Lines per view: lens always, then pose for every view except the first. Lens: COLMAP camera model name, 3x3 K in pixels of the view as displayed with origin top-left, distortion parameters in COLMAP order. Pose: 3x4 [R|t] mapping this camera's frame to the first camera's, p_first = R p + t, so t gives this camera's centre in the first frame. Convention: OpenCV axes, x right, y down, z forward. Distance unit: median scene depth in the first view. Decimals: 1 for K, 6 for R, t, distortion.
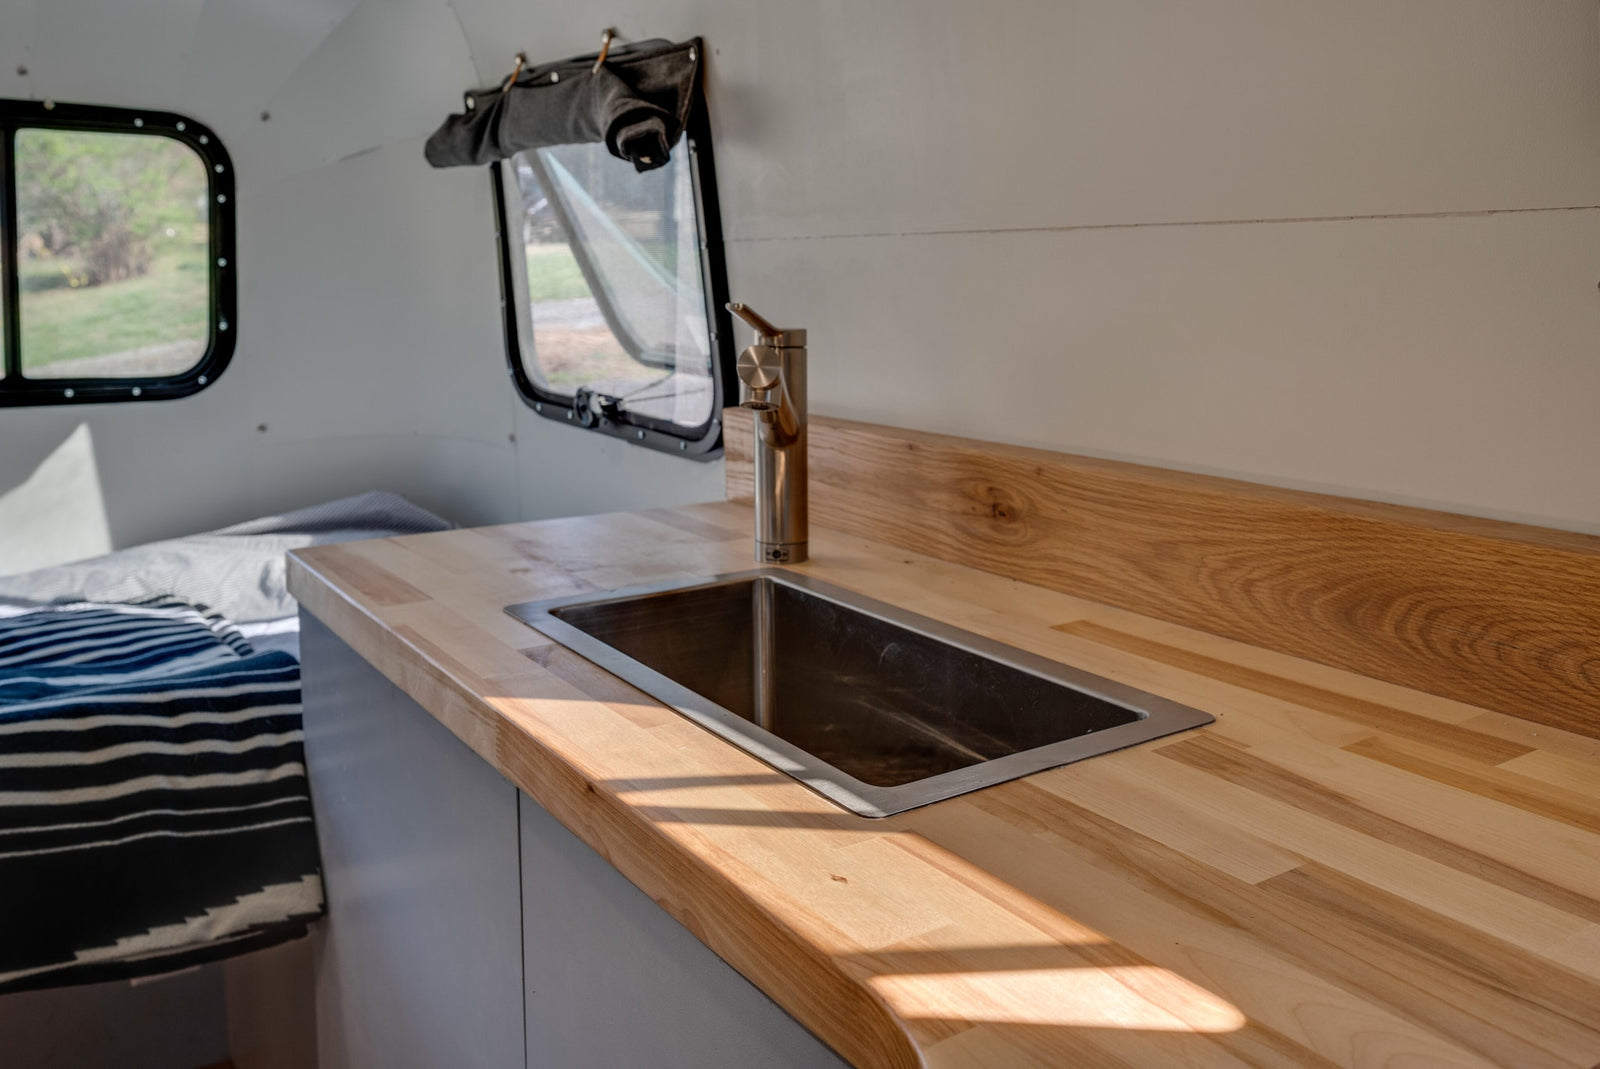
lens RADIAL K [[1380.5, 0, 803.3], [0, 1380.5, 371.9], [0, 0, 1]] dist [-0.009655, -0.001380]
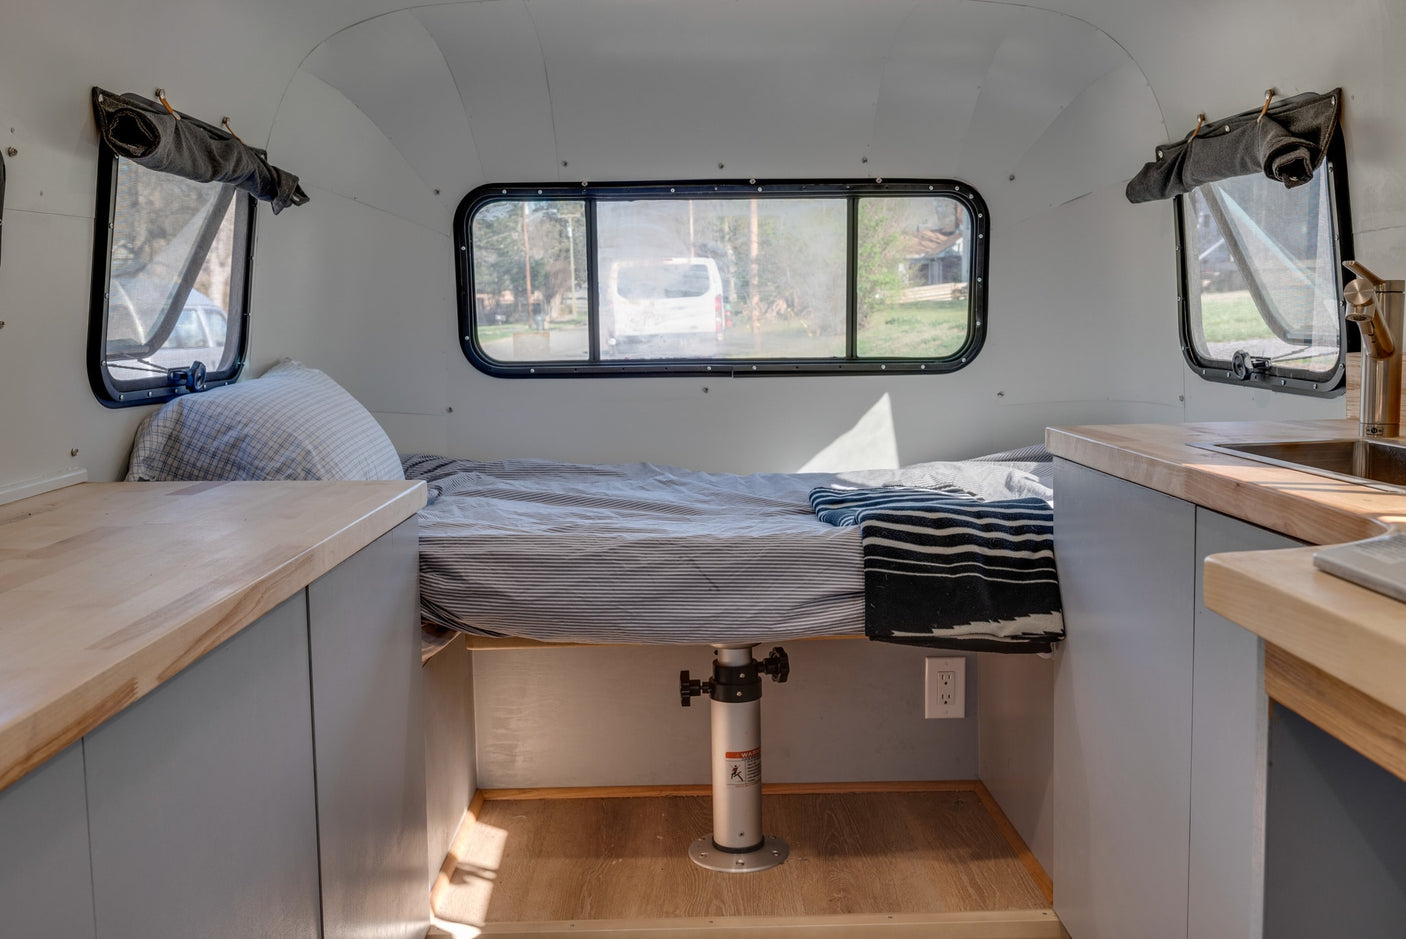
lens RADIAL K [[1227.3, 0, 703.2], [0, 1227.3, 476.3], [0, 0, 1]] dist [-0.008420, 0.010755]
pose [[0.843266, 0.047596, -0.535385, 0.053609], [-0.021416, 0.998256, 0.055014, 0.081077], [0.537070, -0.034926, 0.842814, -0.344438]]
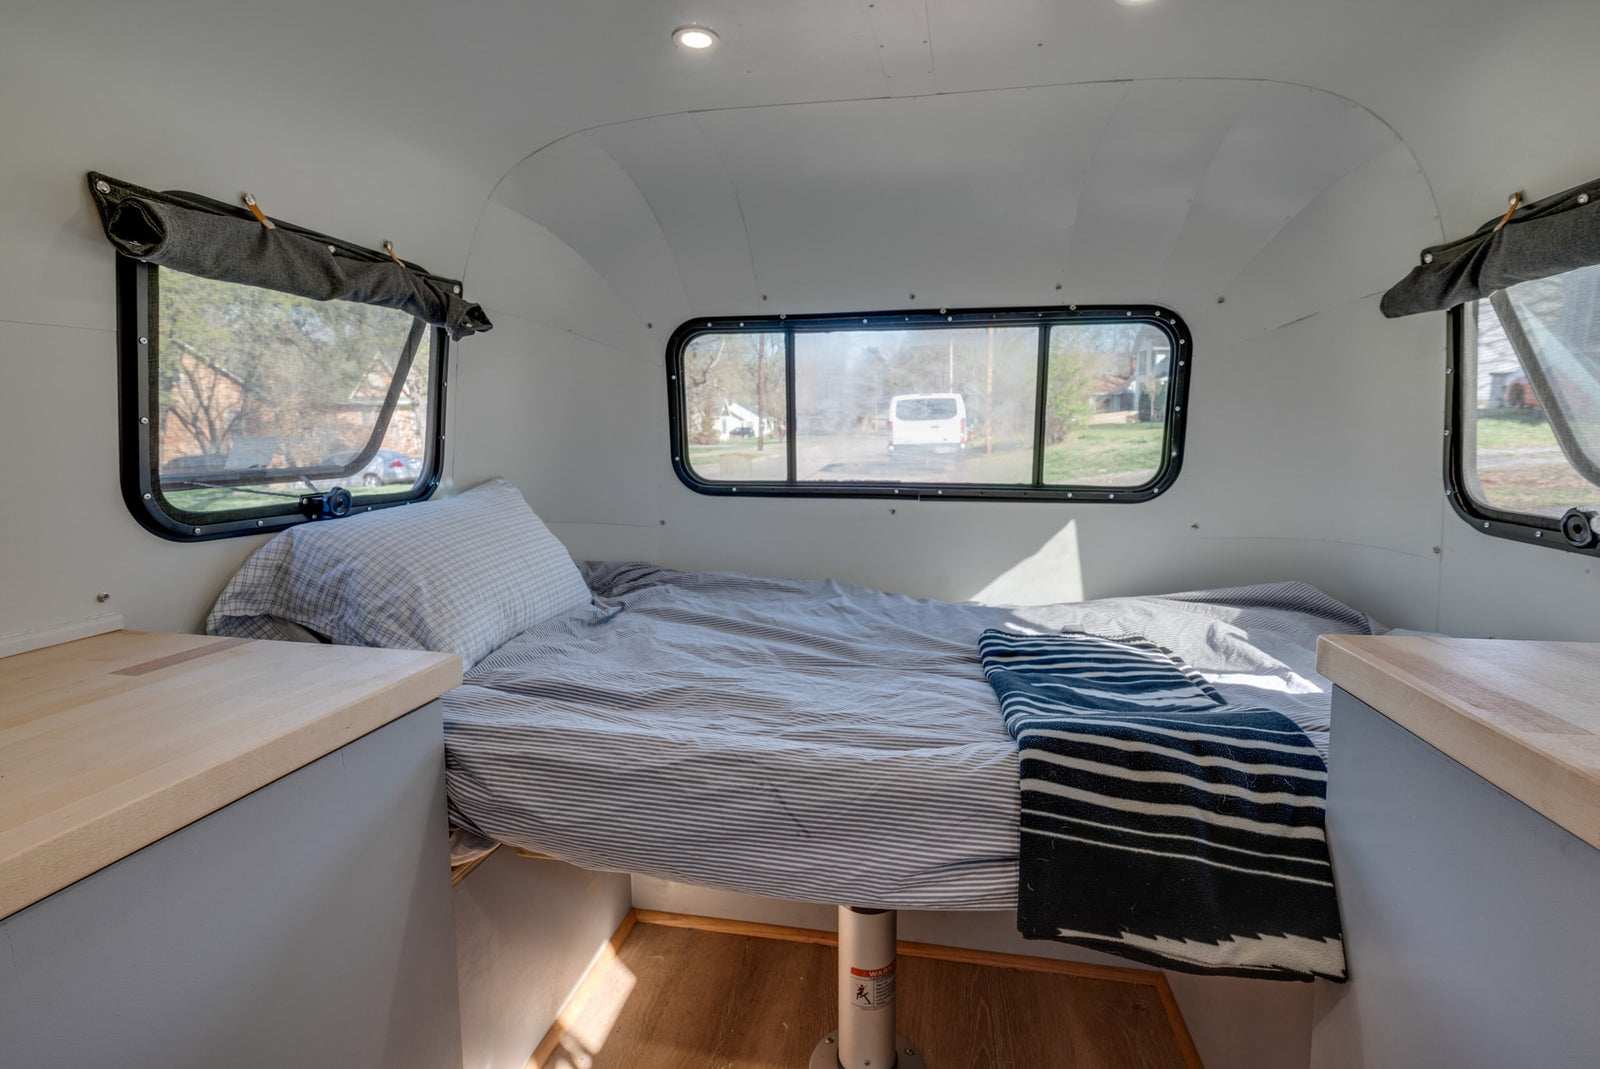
lens RADIAL K [[766.5, 0, 800.9], [0, 766.5, 538.7], [0, 0, 1]] dist [0.002158, -0.001256]
pose [[0.721139, 0.083360, -0.687757, -0.181016], [-0.046647, 0.996324, 0.071849, 0.019790], [0.691218, -0.019731, 0.722377, 0.189900]]
